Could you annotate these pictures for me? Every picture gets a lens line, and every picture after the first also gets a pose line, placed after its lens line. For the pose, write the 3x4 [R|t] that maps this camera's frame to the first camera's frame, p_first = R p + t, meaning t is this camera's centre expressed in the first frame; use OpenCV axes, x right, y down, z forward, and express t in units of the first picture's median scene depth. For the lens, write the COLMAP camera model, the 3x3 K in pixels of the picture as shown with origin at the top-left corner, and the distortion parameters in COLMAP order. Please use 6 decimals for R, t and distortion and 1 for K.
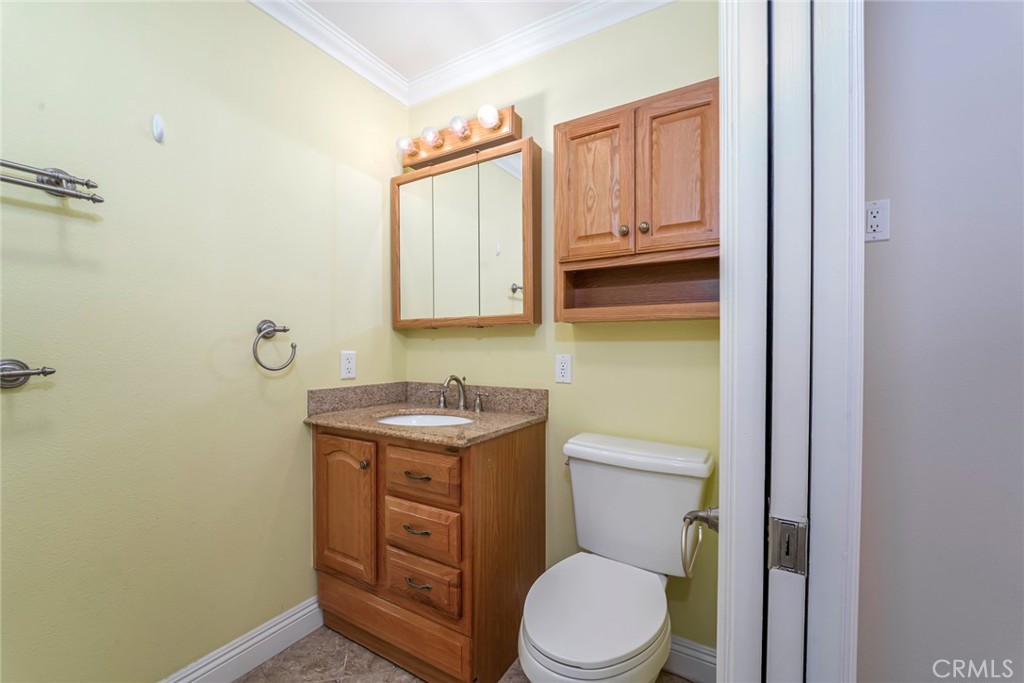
lens RADIAL K [[417.9, 0, 509.9], [0, 417.9, 352.6], [0, 0, 1]] dist [-0.013104, 0.000118]
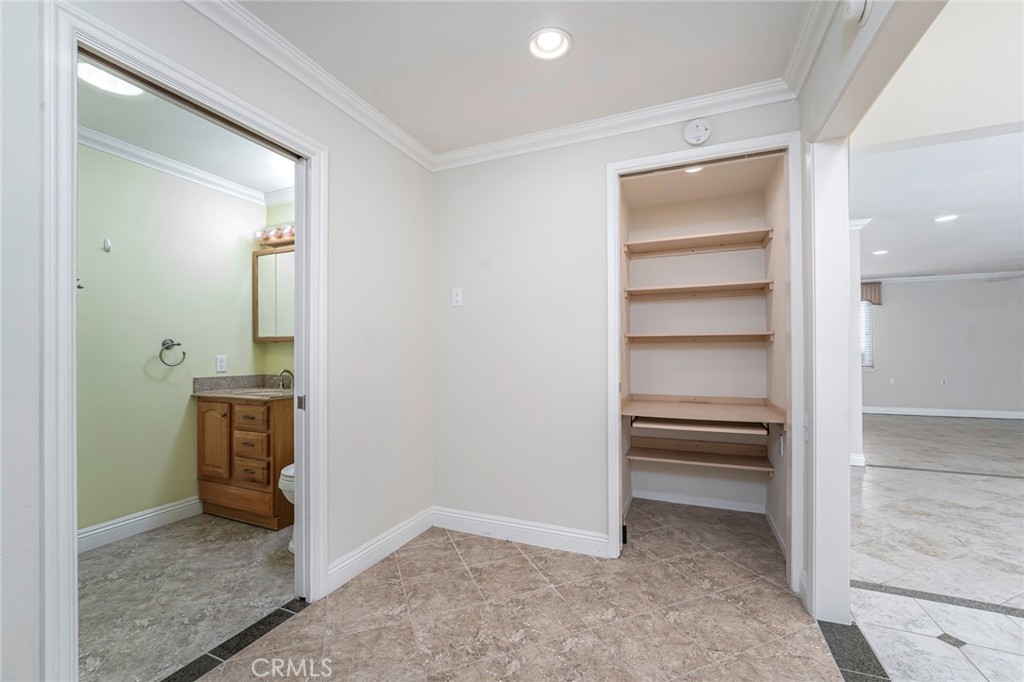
lens RADIAL K [[417.0, 0, 511.4], [0, 417.0, 350.5], [0, 0, 1]] dist [-0.009445, 0.000313]
pose [[0.989647, -0.002422, 0.143499, 0.640831], [0.004779, 0.999859, -0.016082, 0.009183], [-0.143440, 0.016601, 0.989520, -1.006657]]
